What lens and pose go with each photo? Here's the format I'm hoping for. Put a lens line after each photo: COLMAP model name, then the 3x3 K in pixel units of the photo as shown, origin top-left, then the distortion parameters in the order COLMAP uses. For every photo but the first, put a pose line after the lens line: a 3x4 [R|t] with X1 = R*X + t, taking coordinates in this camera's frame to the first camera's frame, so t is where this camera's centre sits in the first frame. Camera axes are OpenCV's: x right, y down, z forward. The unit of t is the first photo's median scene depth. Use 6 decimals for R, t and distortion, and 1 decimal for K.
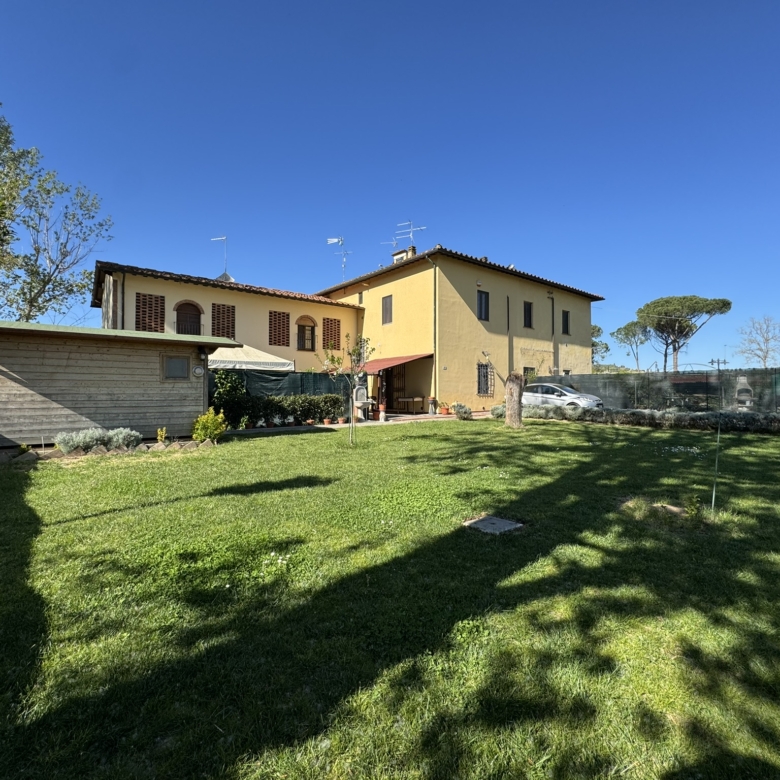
lens RADIAL K [[413.9, 0, 390.0], [0, 413.9, 390.0], [0, 0, 1]] dist [-0.001970, -0.000371]
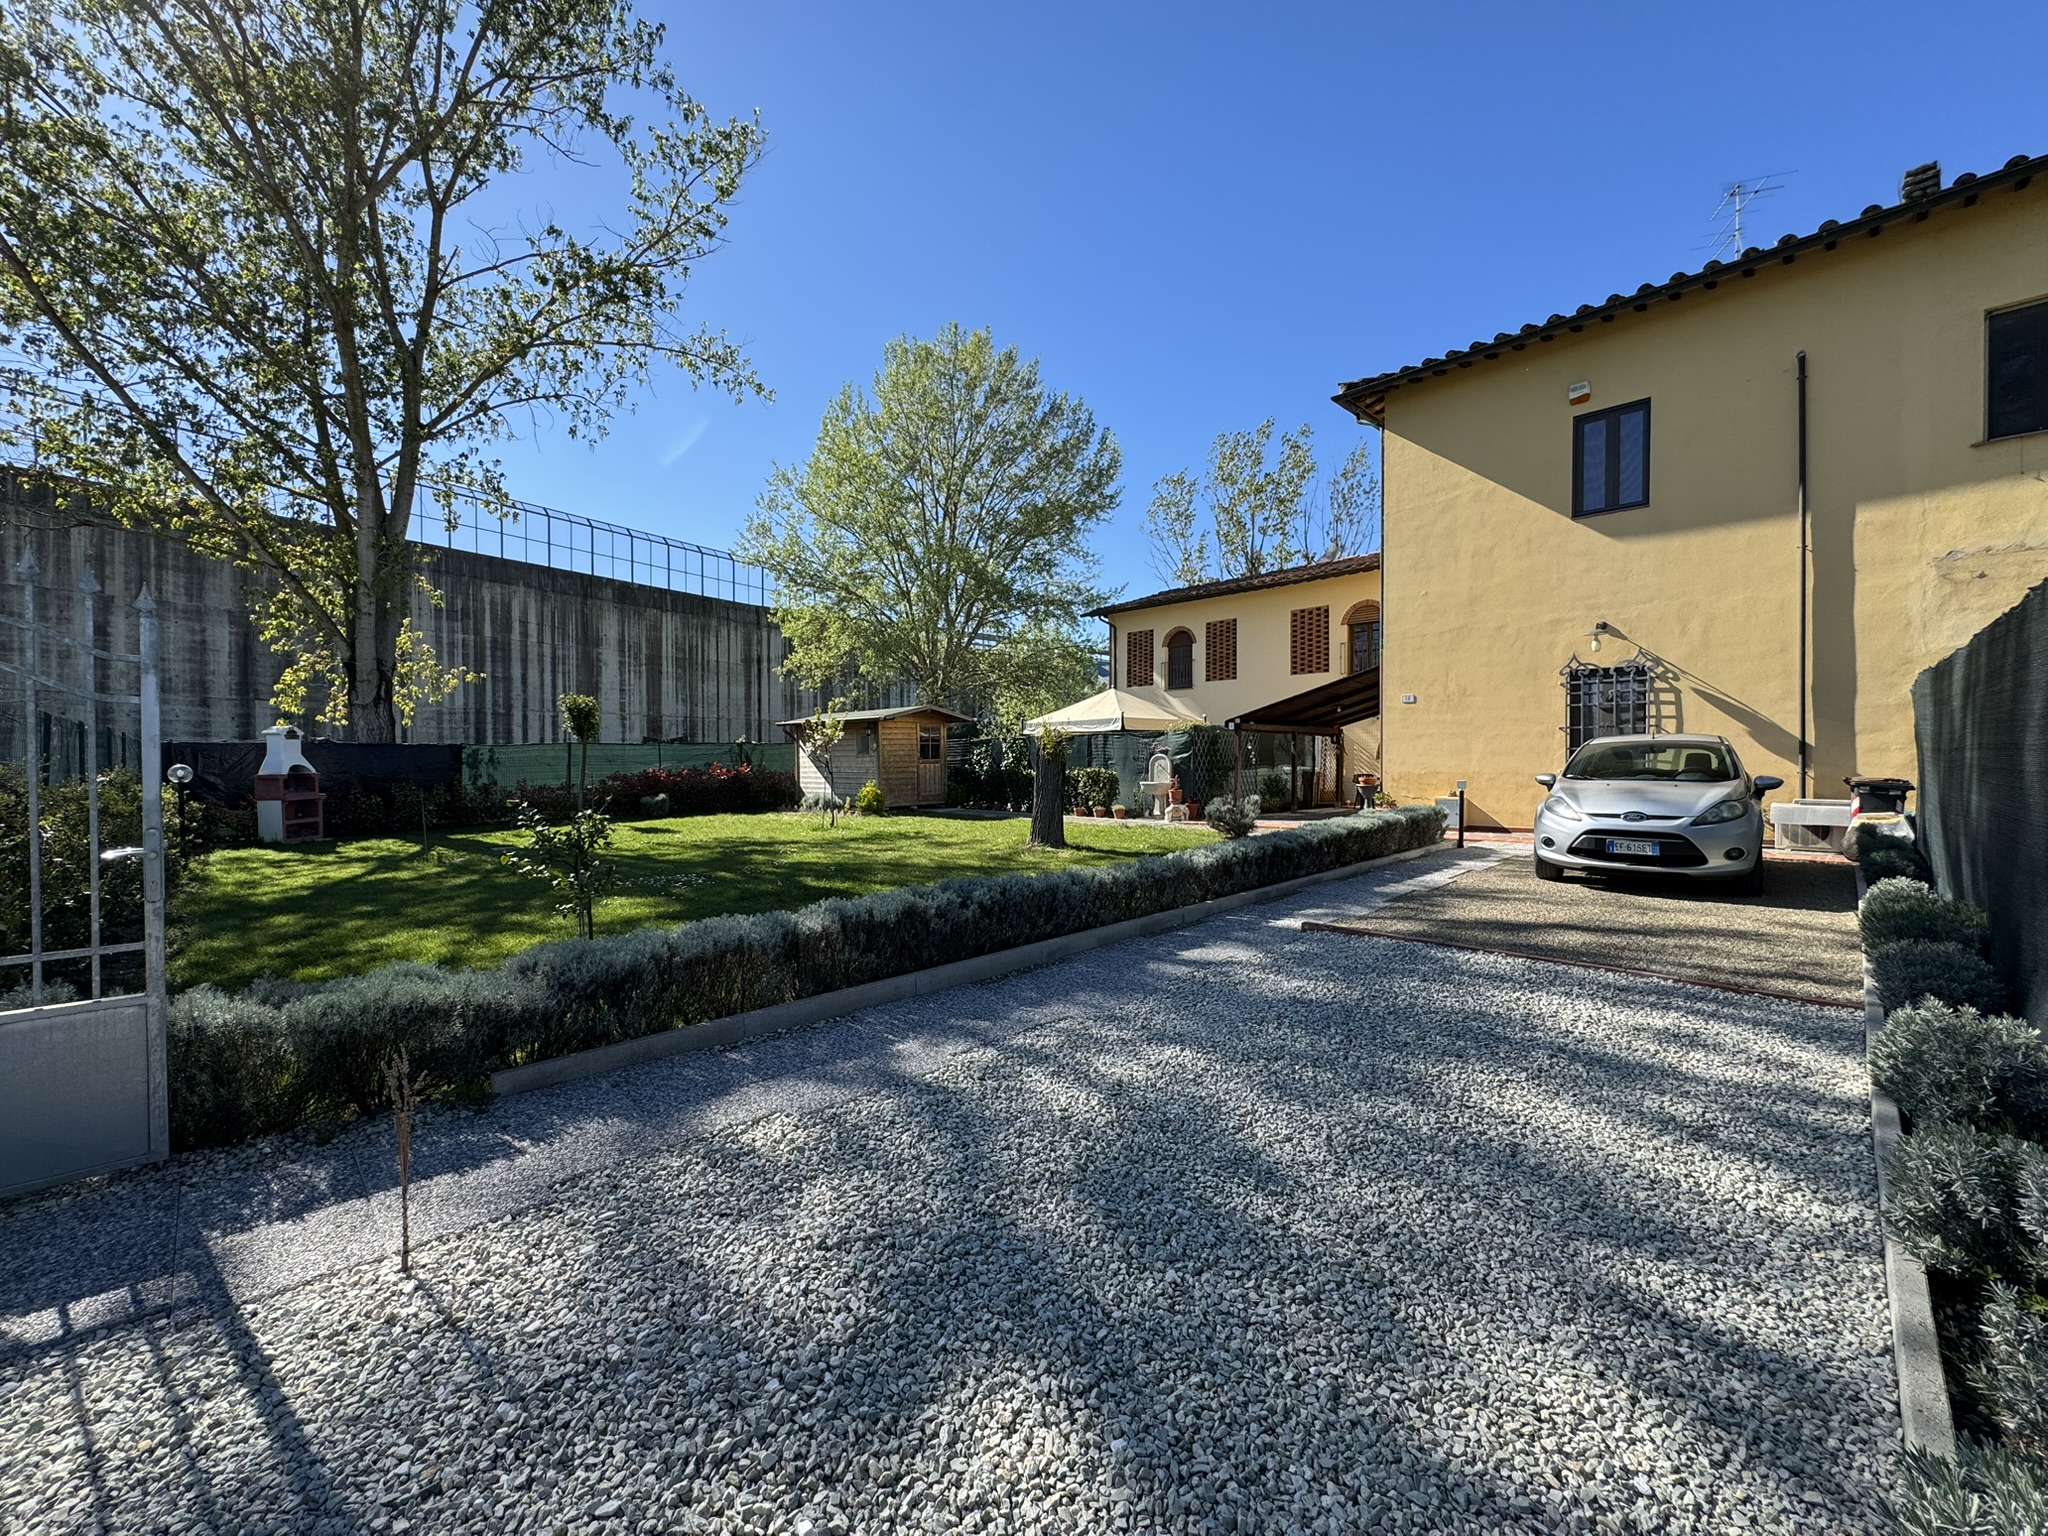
lens RADIAL K [[814.8, 0, 1024.0], [0, 814.8, 768.0], [0, 0, 1]] dist [-0.001522, -0.000776]
pose [[0.092823, 0.014080, -0.995583, 0.759043], [0.012524, 0.999804, 0.015308, -0.007274], [0.995604, -0.013890, 0.092629, 0.560102]]
